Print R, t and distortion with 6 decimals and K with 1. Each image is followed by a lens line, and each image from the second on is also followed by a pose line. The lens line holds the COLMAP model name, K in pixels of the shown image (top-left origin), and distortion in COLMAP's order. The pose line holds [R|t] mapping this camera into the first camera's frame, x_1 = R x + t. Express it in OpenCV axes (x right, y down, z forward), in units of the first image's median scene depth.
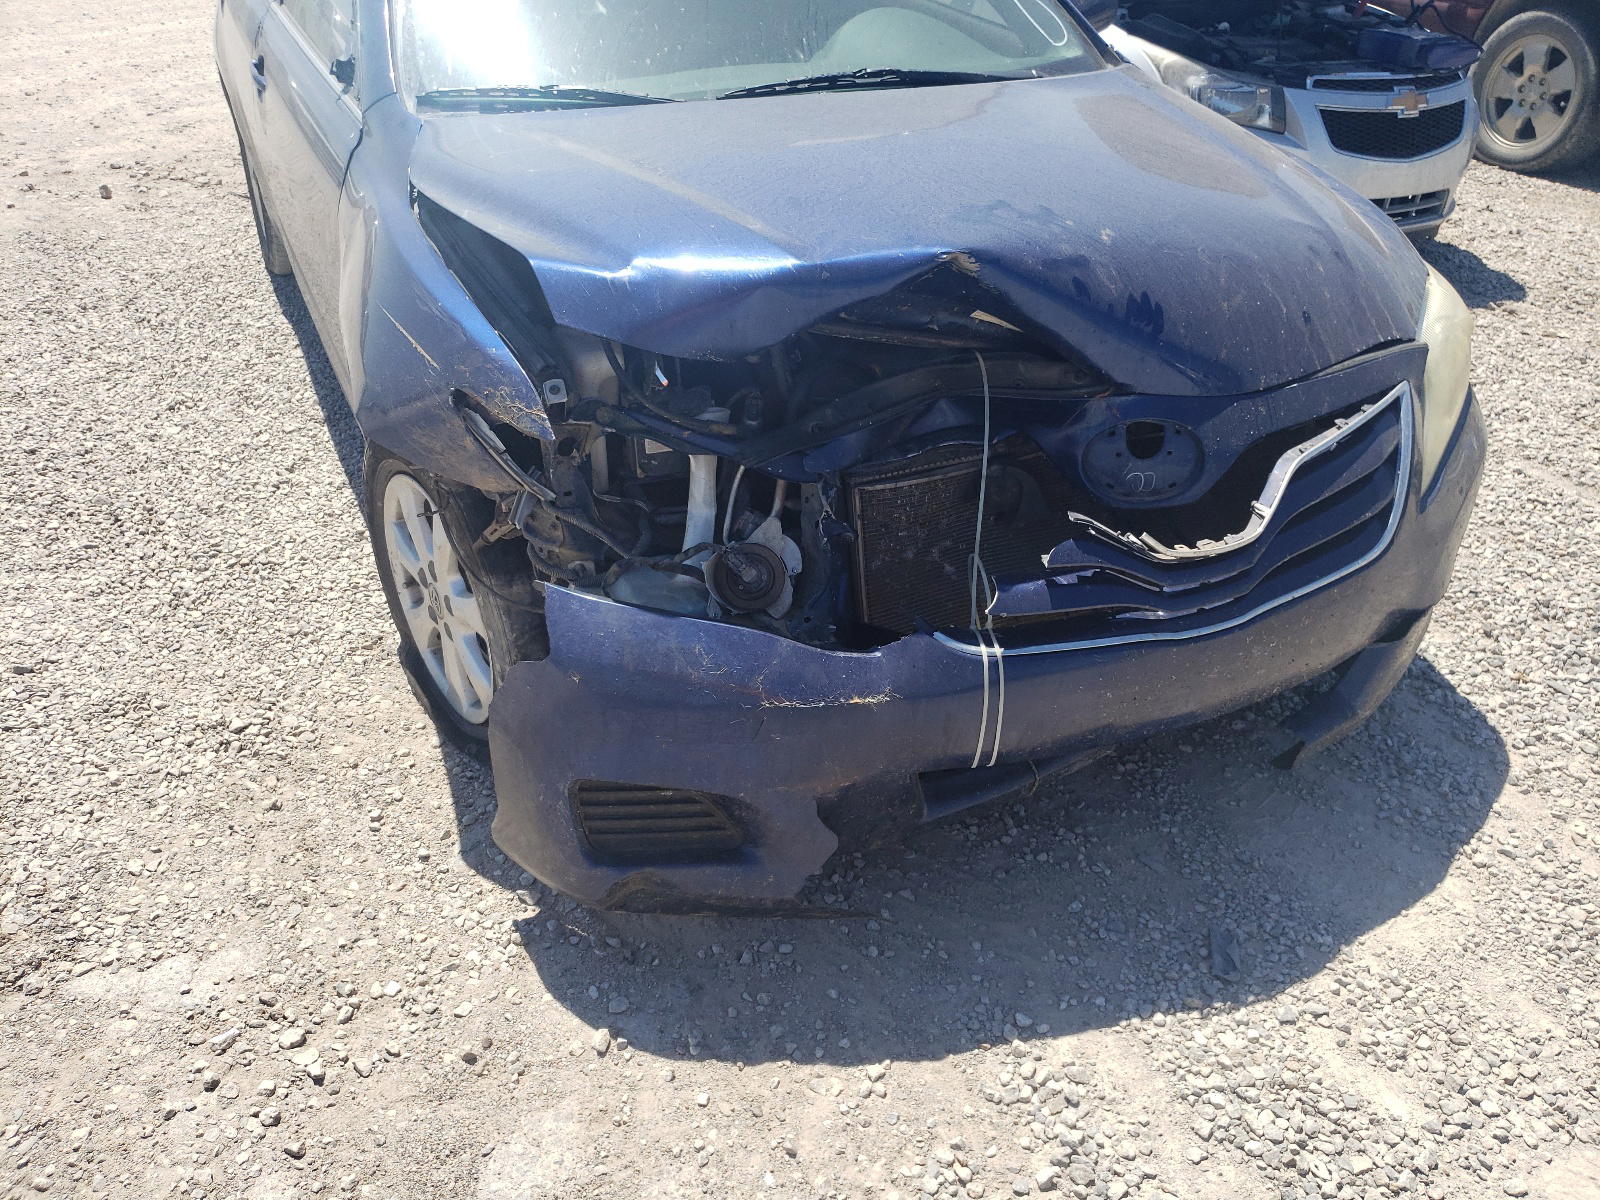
lens RADIAL K [[1242.6, 0, 796.4], [0, 1242.6, 597.0], [0, 0, 1]] dist [0.039885, -0.026770]
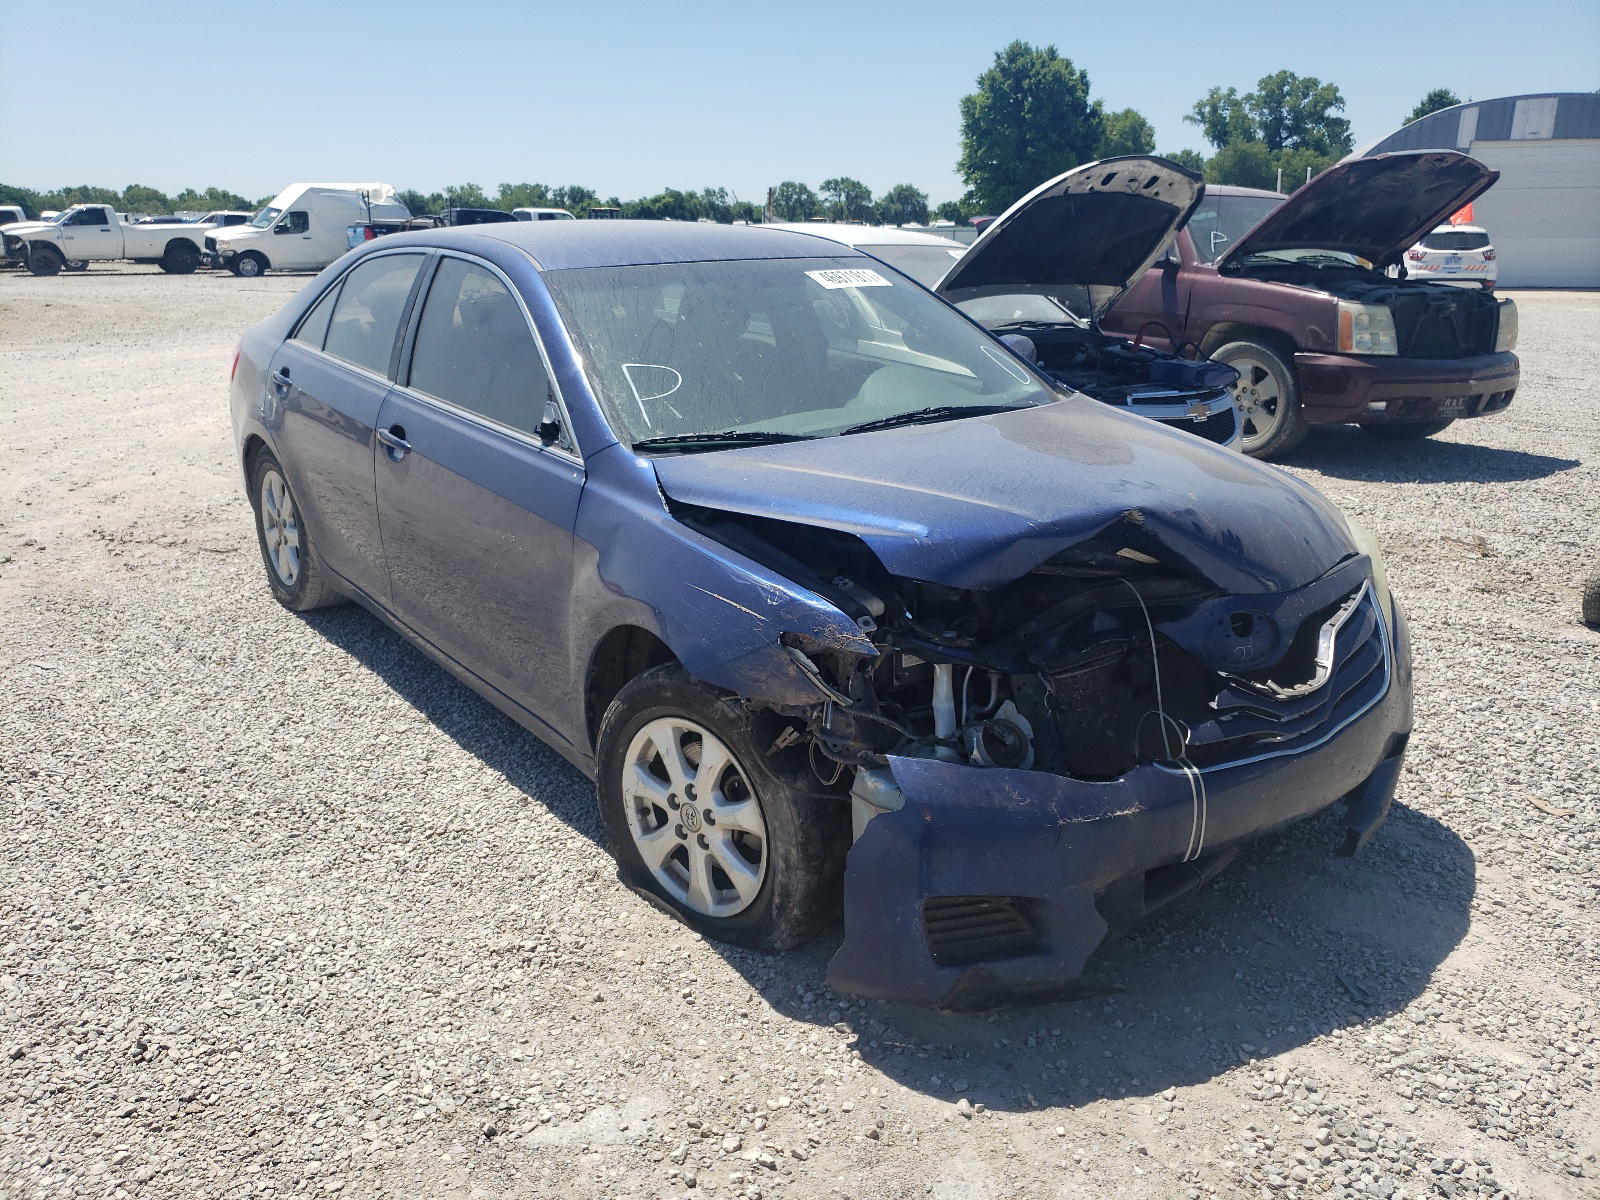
lens RADIAL K [[1228.6, 0, 798.0], [0, 1228.6, 605.3], [0, 0, 1]] dist [0.018003, 0.004847]
pose [[0.978224, -0.086468, 0.188680, -0.506654], [0.129081, 0.965342, -0.226833, 0.115243], [-0.162527, 0.246248, 0.955483, -0.316454]]
